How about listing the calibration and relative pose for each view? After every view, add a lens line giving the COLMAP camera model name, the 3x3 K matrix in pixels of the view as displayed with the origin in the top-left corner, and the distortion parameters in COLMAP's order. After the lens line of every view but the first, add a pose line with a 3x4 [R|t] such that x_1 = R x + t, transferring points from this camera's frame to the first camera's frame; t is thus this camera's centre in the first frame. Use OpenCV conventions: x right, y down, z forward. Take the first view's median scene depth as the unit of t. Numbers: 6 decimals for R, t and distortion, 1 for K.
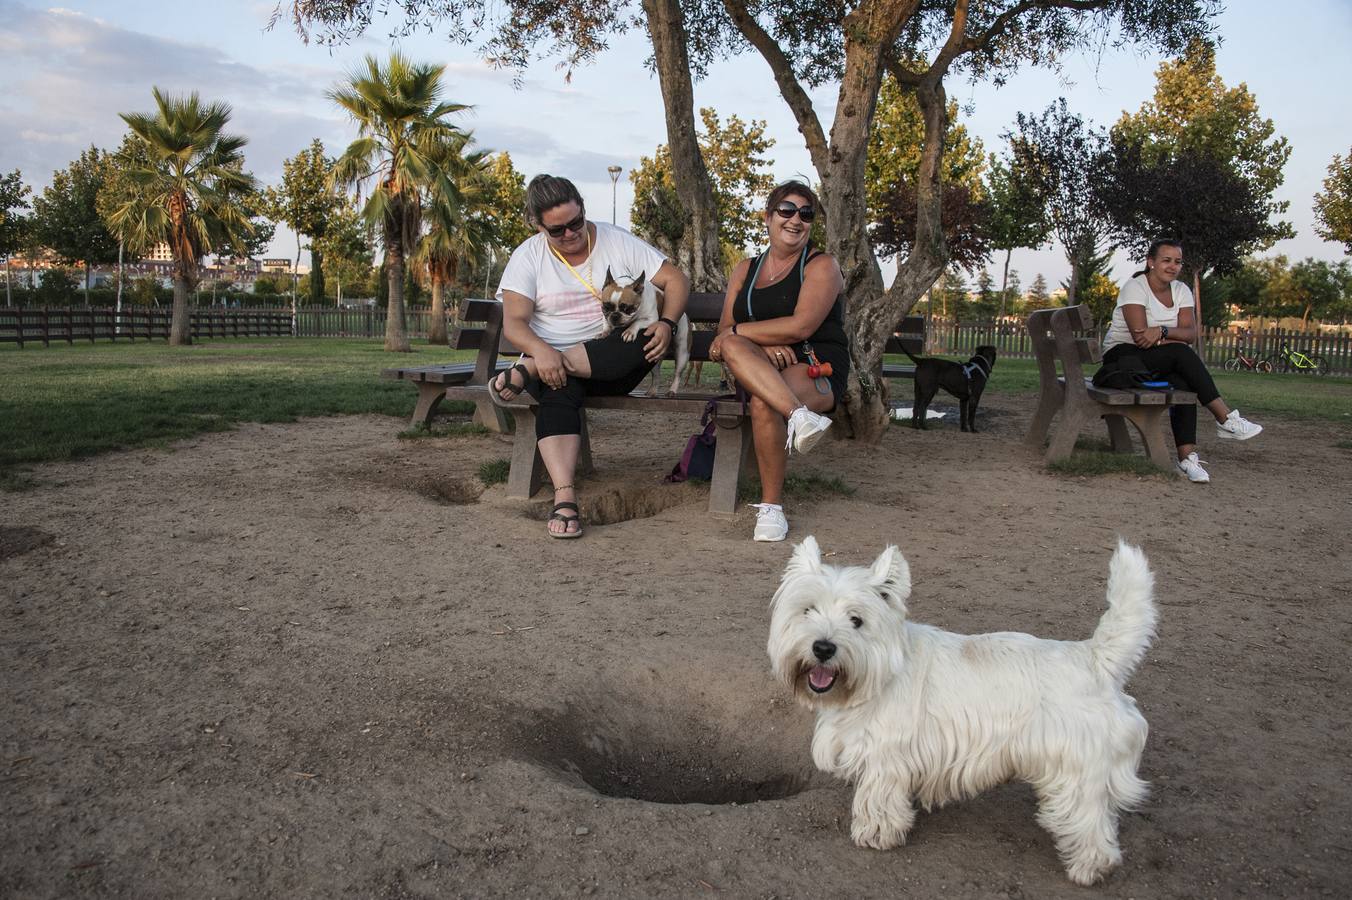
lens RADIAL K [[1085.8, 0, 703.7], [0, 1085.8, 454.1], [0, 0, 1]] dist [-0.146812, 0.083183]
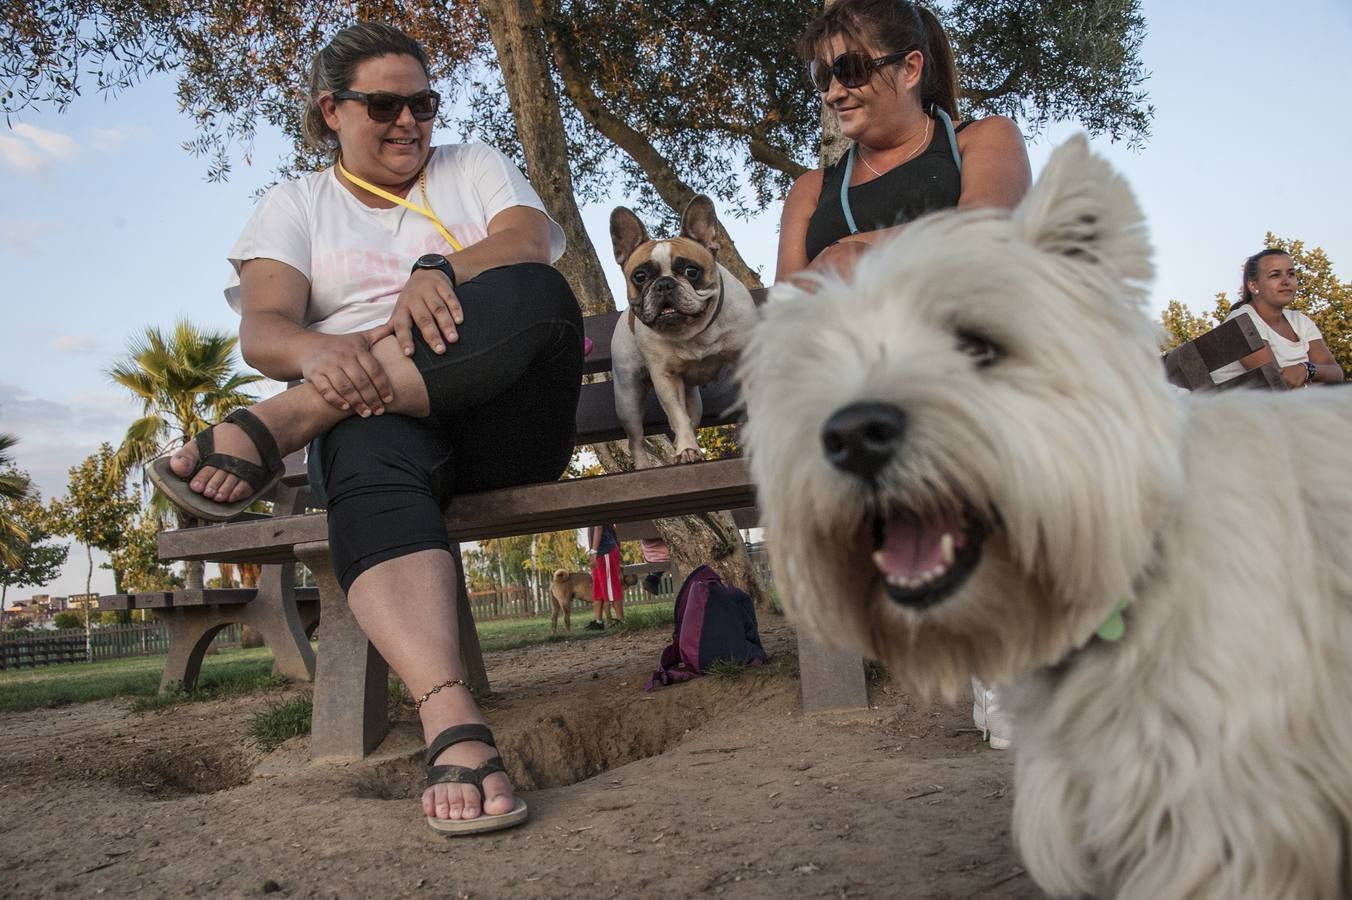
lens RADIAL K [[1072.4, 0, 699.0], [0, 1072.4, 444.8], [0, 0, 1]] dist [-0.157607, 0.080502]
pose [[0.978808, -0.113811, 0.170242, -0.018736], [0.154418, 0.956226, -0.248568, 0.009803], [-0.134500, 0.269589, 0.953536, 0.118428]]
